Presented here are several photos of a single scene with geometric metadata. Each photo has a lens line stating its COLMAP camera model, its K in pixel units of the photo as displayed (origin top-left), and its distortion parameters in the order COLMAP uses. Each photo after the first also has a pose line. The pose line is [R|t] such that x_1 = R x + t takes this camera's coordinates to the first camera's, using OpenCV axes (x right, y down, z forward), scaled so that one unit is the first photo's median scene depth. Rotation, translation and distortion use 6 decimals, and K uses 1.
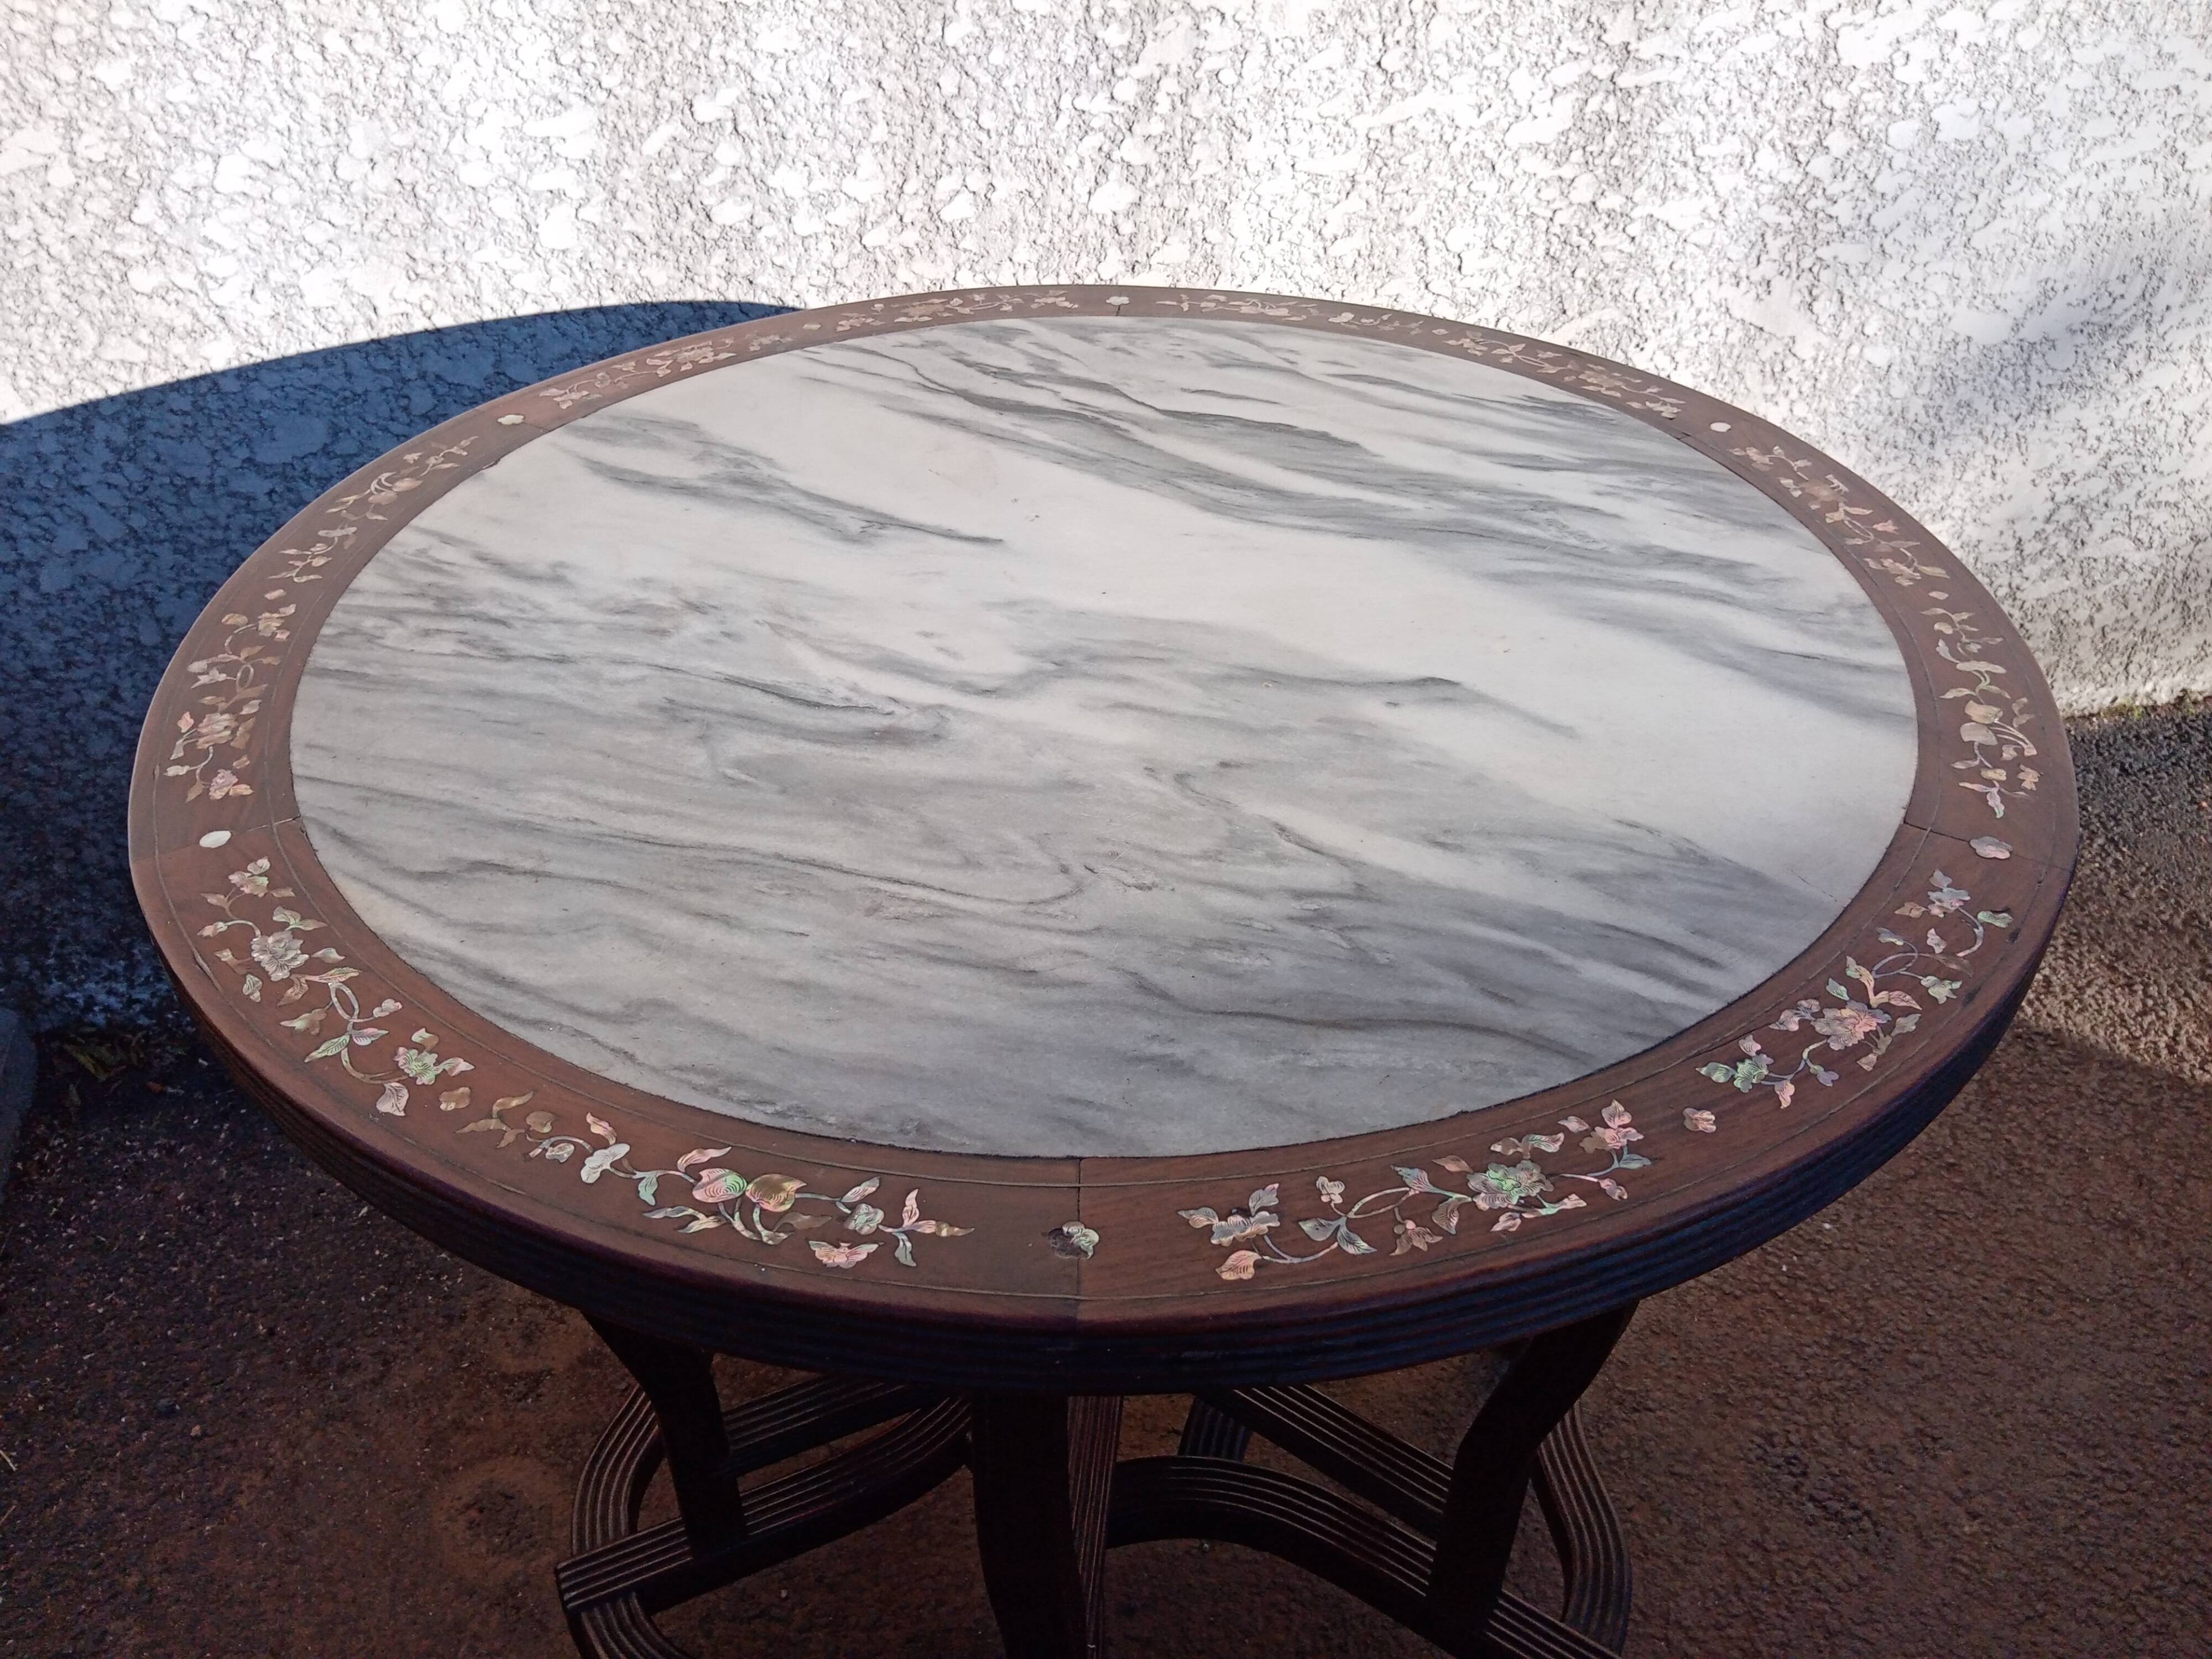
lens RADIAL K [[1807.1, 0, 1113.1], [0, 1807.1, 866.7], [0, 0, 1]] dist [0.024303, -0.073778]
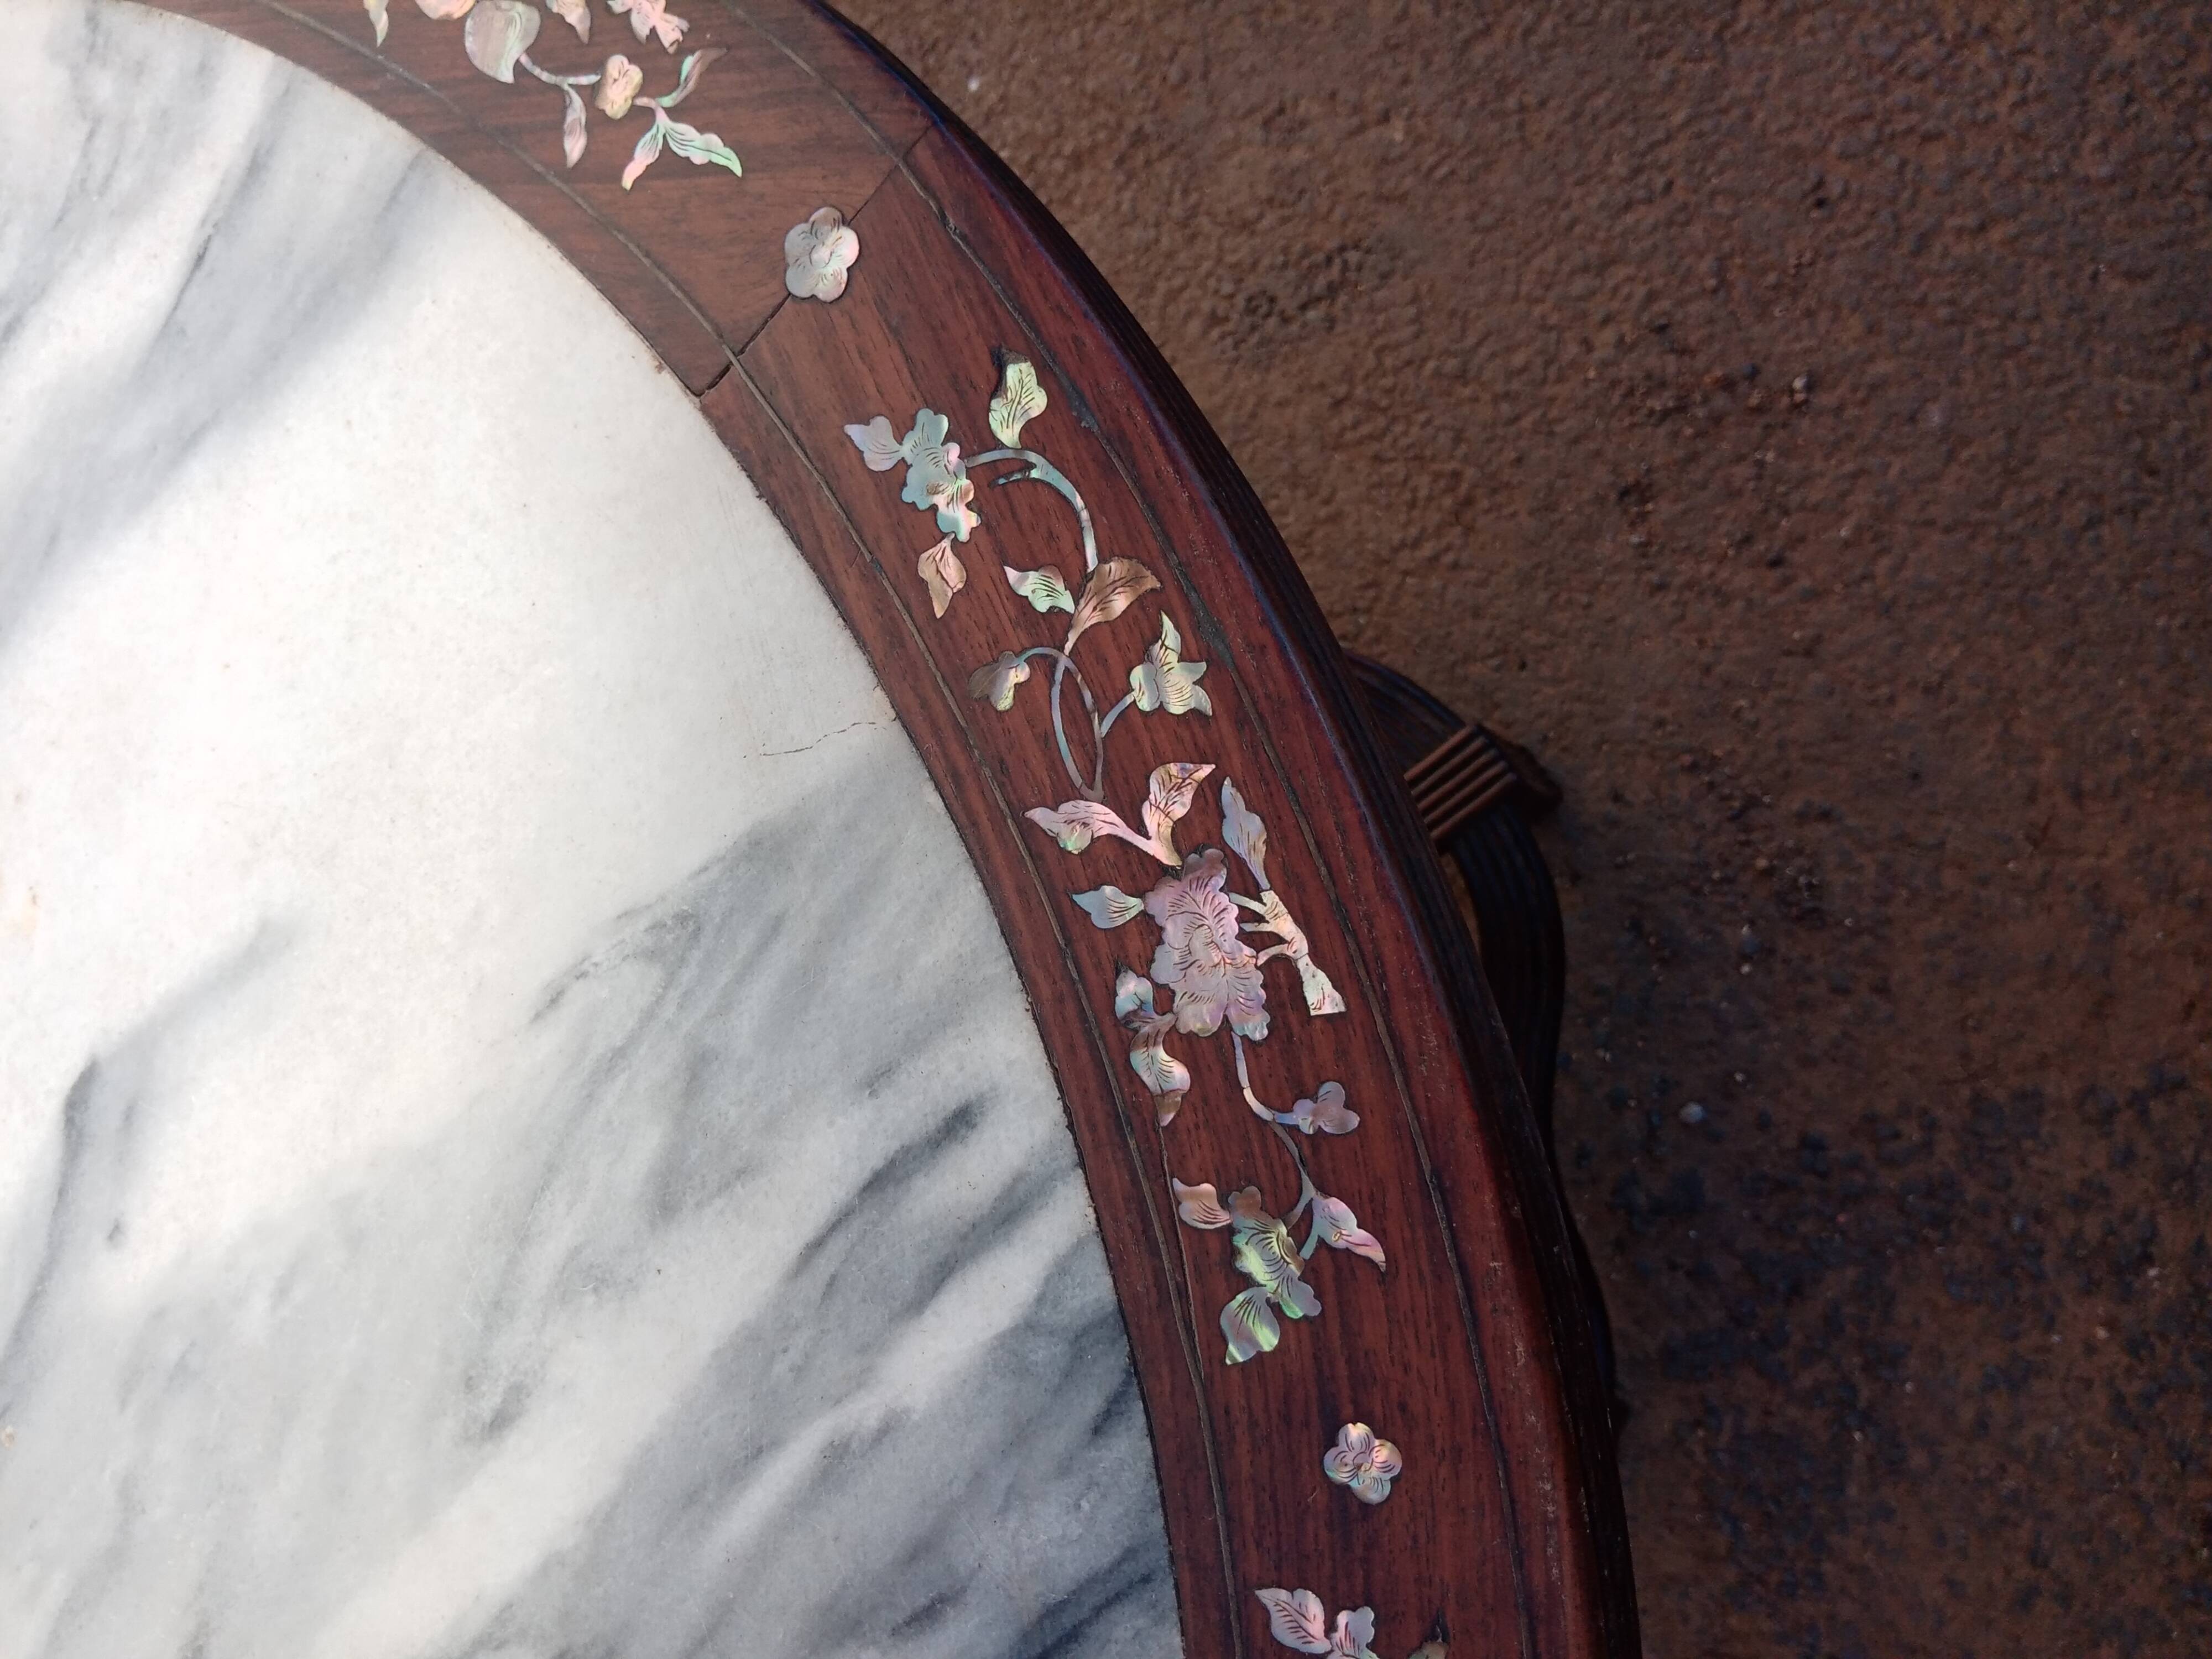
lens RADIAL K [[1807.1, 0, 1154.6], [0, 1807.1, 878.2], [0, 0, 1]] dist [0.024303, -0.073778]
pose [[0.287684, -0.951408, -0.109822, 0.251617], [0.833717, 0.192350, 0.517607, -0.084808], [-0.471331, -0.240468, 0.848541, 0.339217]]
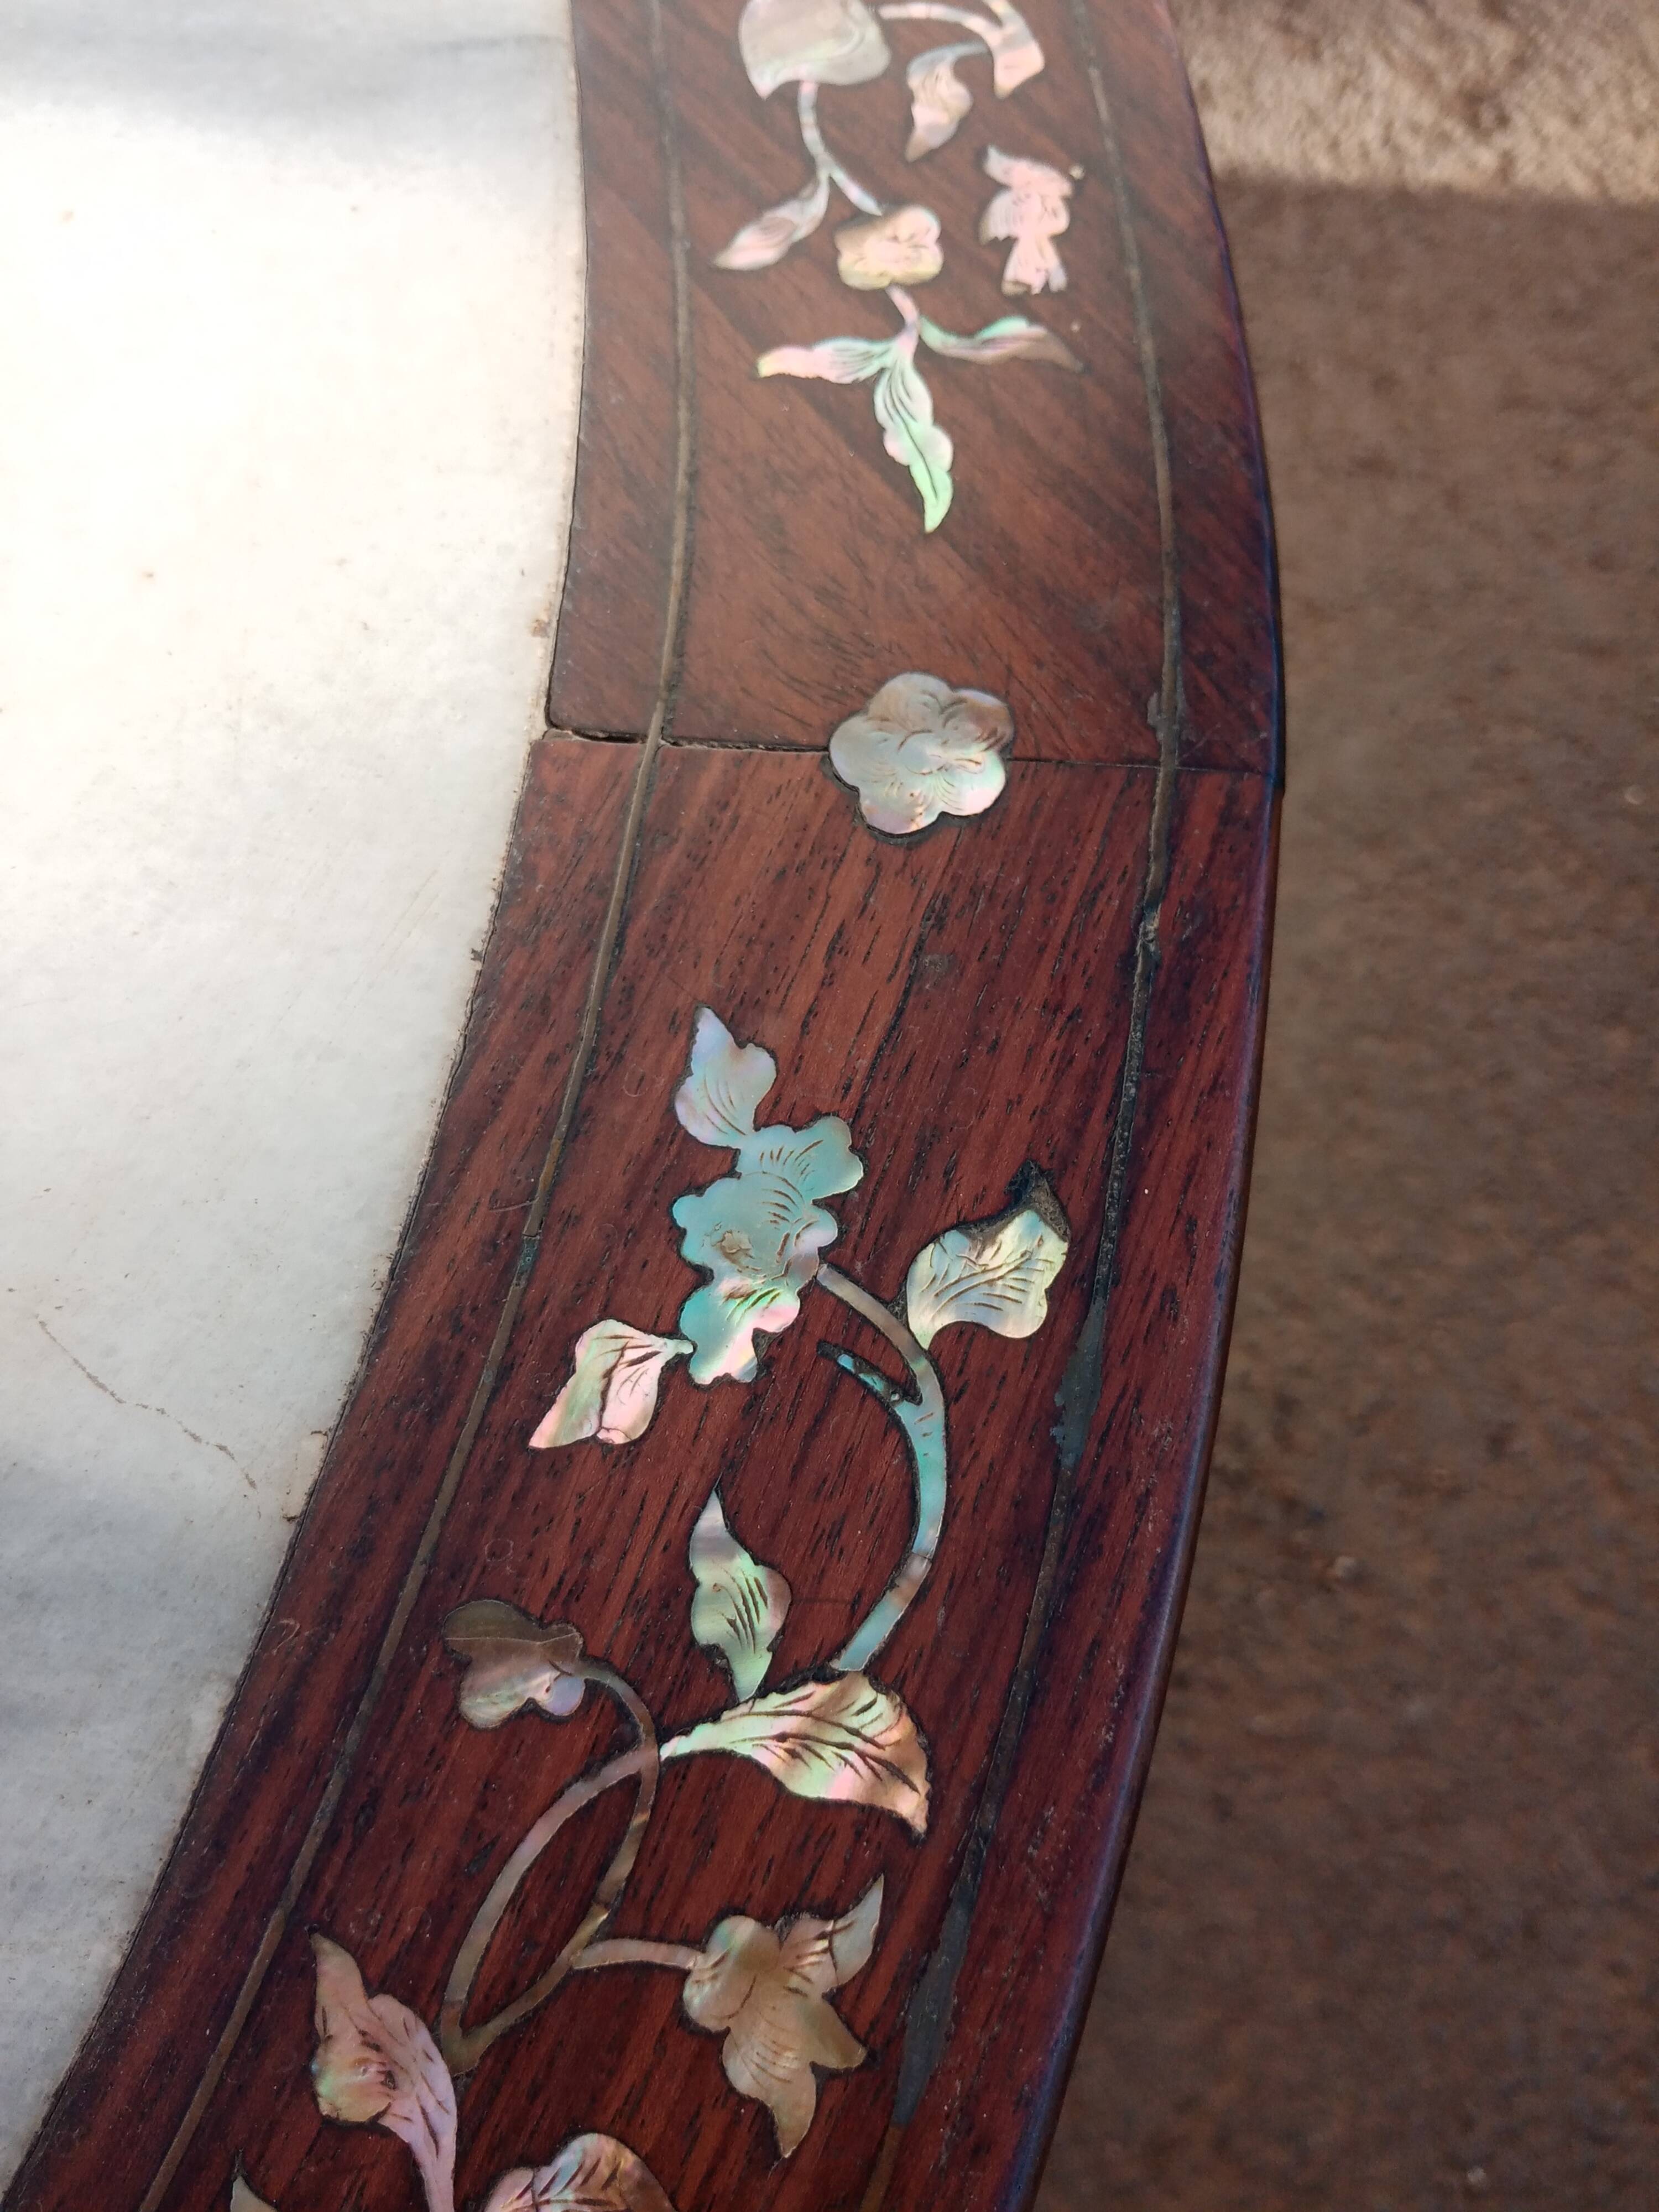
lens RADIAL K [[1807.1, 0, 804.7], [0, 1807.1, 1139.5], [0, 0, 1]] dist [0.024303, -0.073778]
pose [[0.909927, -0.404526, 0.091602, 0.263094], [0.292936, 0.783134, 0.548534, -0.059614], [-0.293633, -0.472293, 0.831095, 0.485912]]
